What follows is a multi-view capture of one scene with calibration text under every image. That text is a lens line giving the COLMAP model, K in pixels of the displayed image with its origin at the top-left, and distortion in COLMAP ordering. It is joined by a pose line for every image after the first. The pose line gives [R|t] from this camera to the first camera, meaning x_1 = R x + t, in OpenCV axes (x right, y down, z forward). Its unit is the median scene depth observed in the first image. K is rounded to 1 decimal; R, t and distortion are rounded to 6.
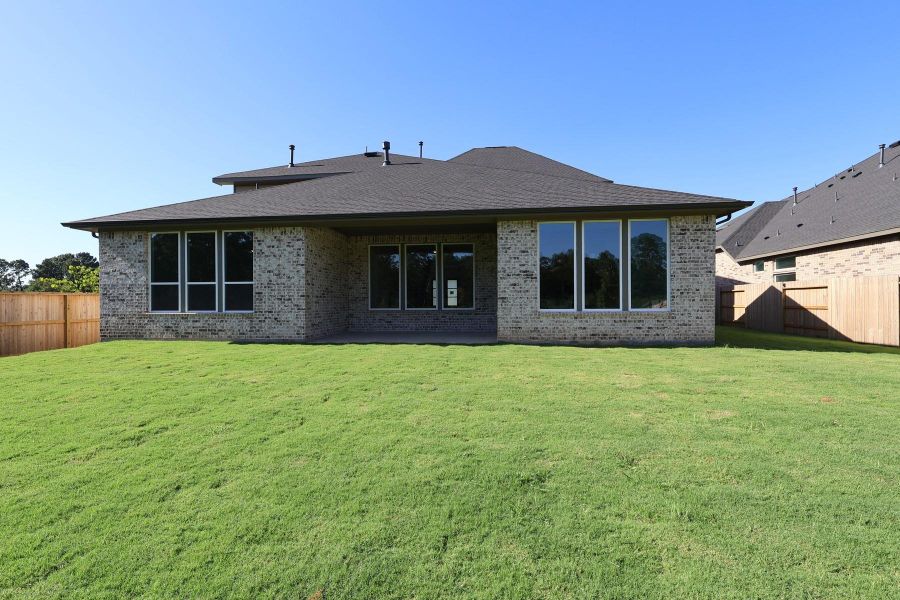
lens RADIAL K [[425.1, 0, 435.5], [0, 425.1, 302.8], [0, 0, 1]] dist [0.000631, -0.000046]
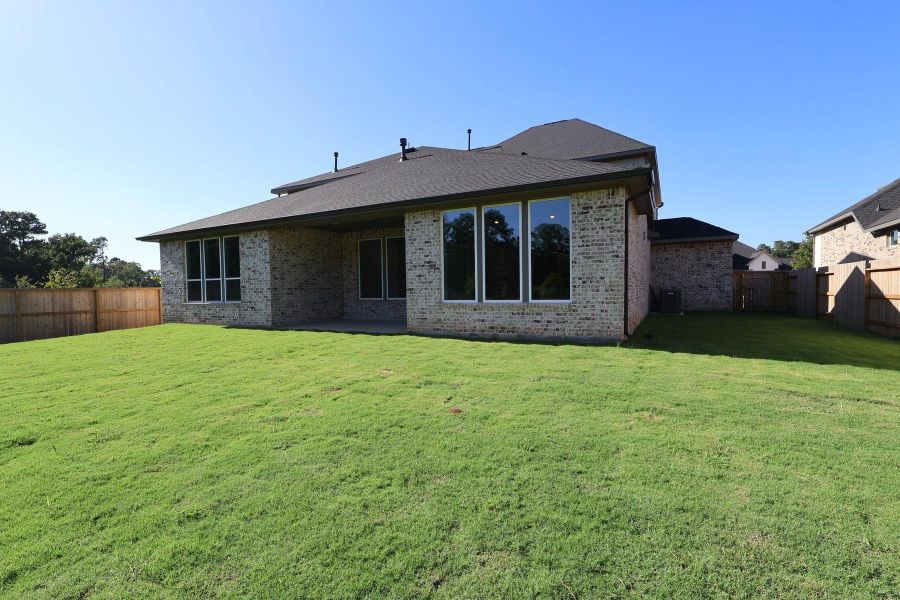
lens RADIAL K [[425.1, 0, 435.5], [0, 425.1, 302.8], [0, 0, 1]] dist [0.000631, -0.000046]
pose [[0.927297, 0.002608, -0.374318, 0.573388], [0.008895, 0.999540, 0.029000, -0.007699], [0.374222, -0.030222, 0.926847, 0.081386]]
